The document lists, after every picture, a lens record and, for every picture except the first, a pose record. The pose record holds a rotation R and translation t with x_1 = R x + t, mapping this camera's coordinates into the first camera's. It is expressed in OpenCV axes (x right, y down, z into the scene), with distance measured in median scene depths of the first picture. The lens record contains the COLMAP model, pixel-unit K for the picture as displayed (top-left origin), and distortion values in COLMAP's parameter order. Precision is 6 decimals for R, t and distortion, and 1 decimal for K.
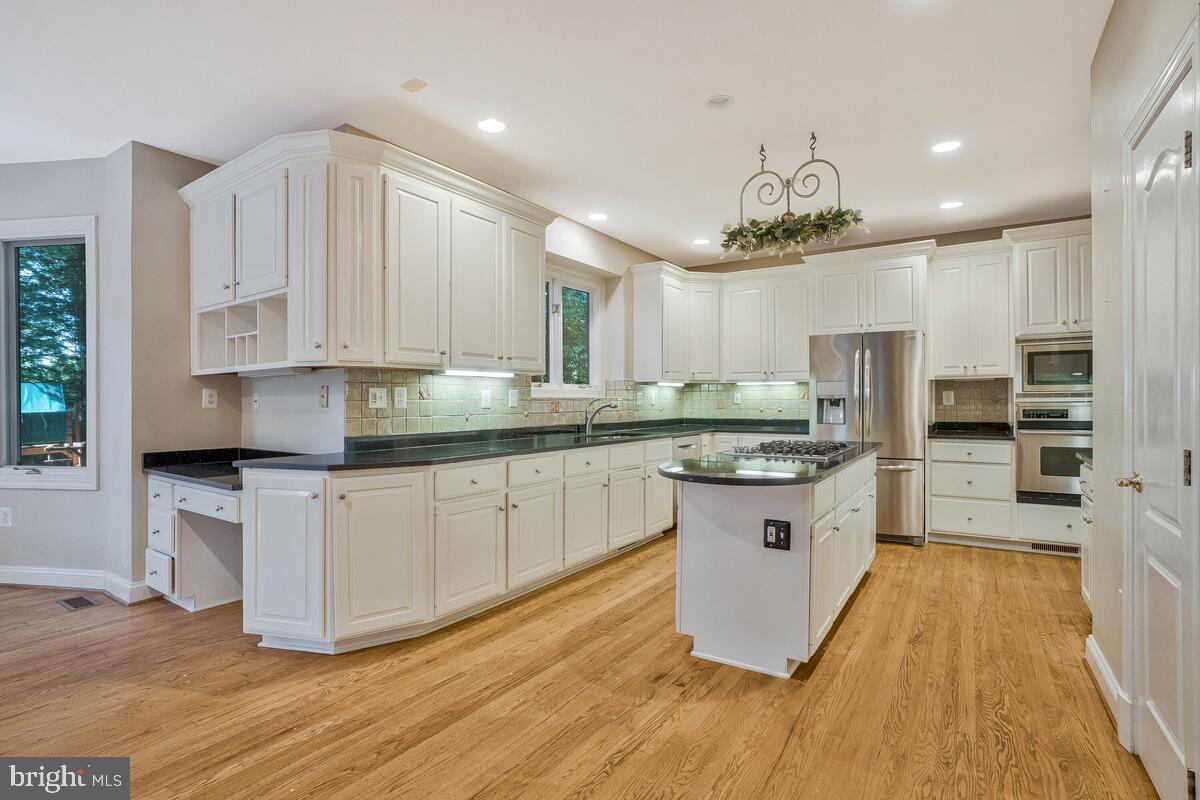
lens RADIAL K [[566.2, 0, 591.8], [0, 566.2, 386.6], [0, 0, 1]] dist [-0.069606, 0.027640]
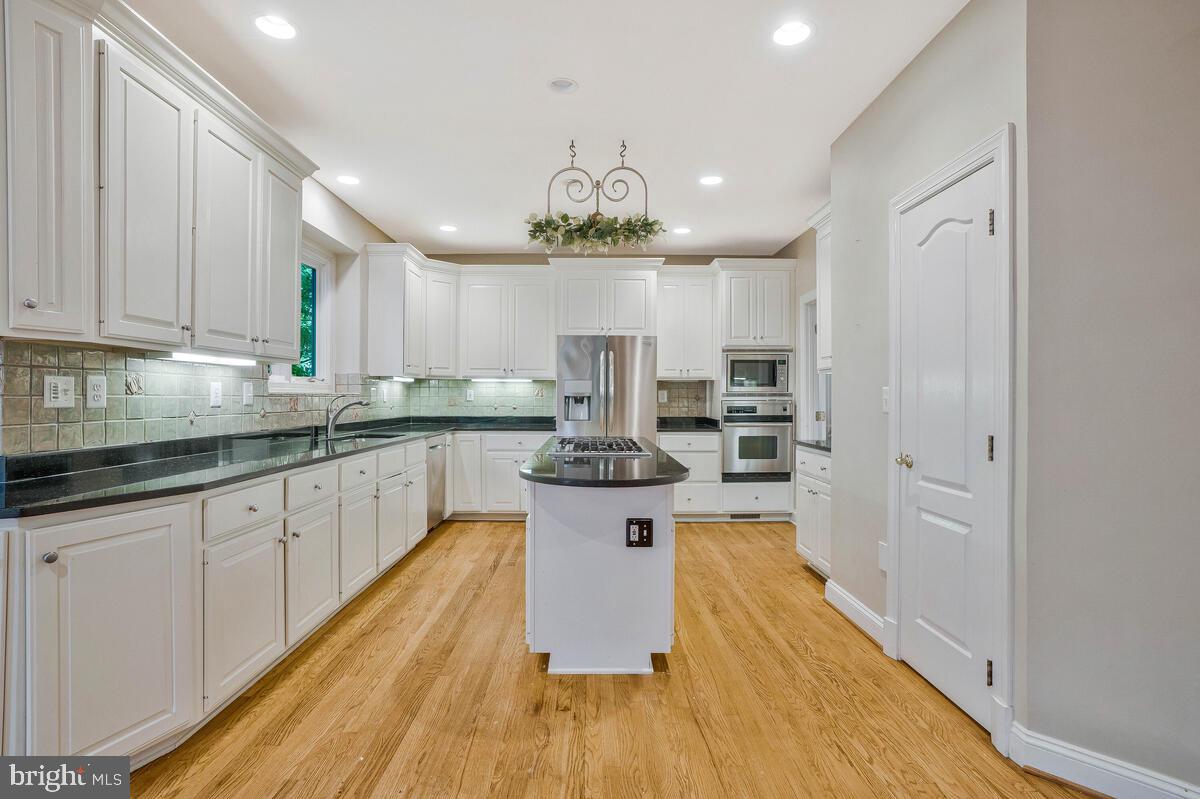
lens RADIAL K [[566.2, 0, 591.8], [0, 566.2, 386.1], [0, 0, 1]] dist [-0.069606, 0.027640]
pose [[0.831523, 0.015430, 0.555275, -0.214201], [-0.018249, 0.999833, -0.000455, 0.003162], [-0.555190, -0.009755, 0.831666, 0.149087]]
